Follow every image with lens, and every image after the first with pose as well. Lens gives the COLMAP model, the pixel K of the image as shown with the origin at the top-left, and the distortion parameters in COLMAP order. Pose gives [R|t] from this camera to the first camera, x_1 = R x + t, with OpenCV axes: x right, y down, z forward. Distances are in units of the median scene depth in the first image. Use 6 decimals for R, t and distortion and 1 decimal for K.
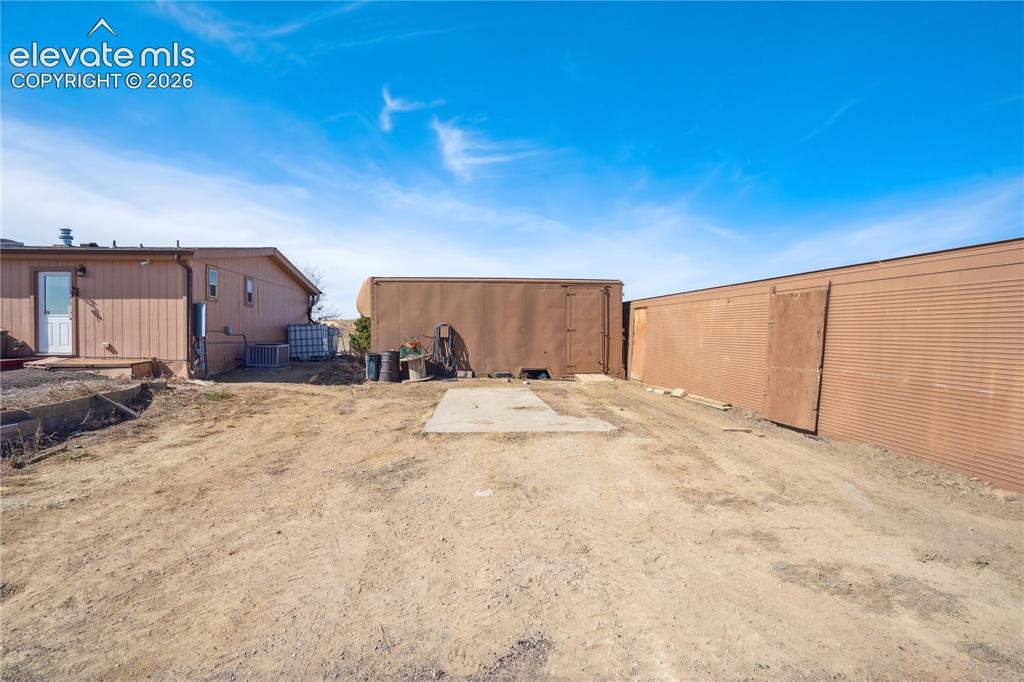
lens RADIAL K [[490.6, 0, 512.0], [0, 490.6, 341.0], [0, 0, 1]] dist [-0.000593, -0.000028]
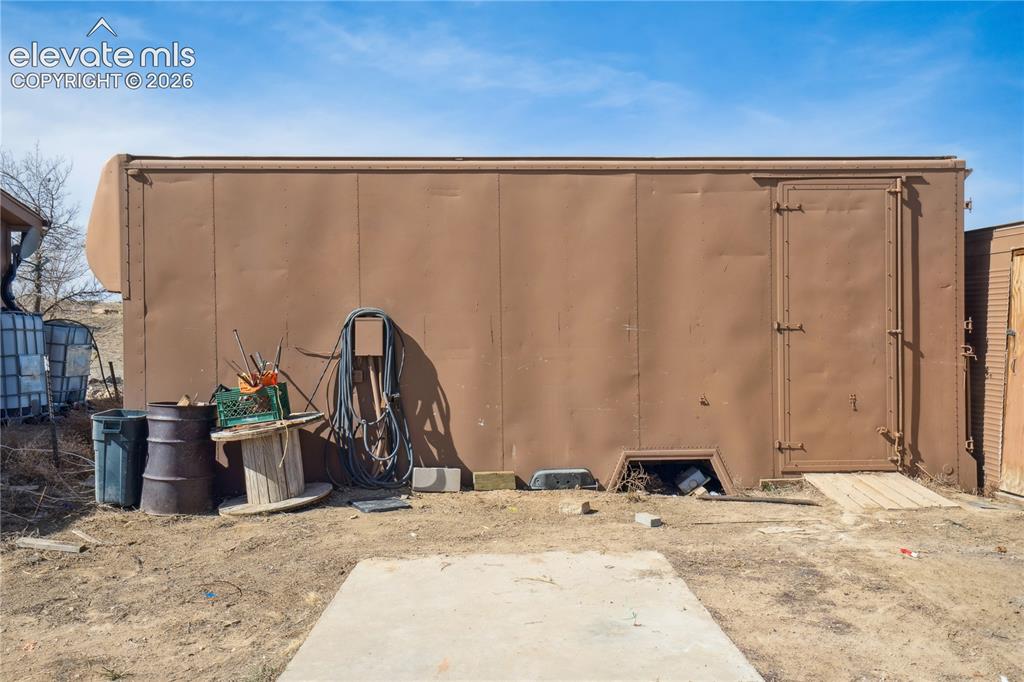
lens RADIAL K [[1030.6, 0, 542.6], [0, 1030.6, 364.3], [0, 0, 1]] dist [0.131261, 0.004253]
pose [[0.999290, -0.007774, -0.036877, -0.007690], [0.008566, 0.999735, 0.021380, -0.015054], [0.036701, -0.021681, 0.999091, 0.365328]]
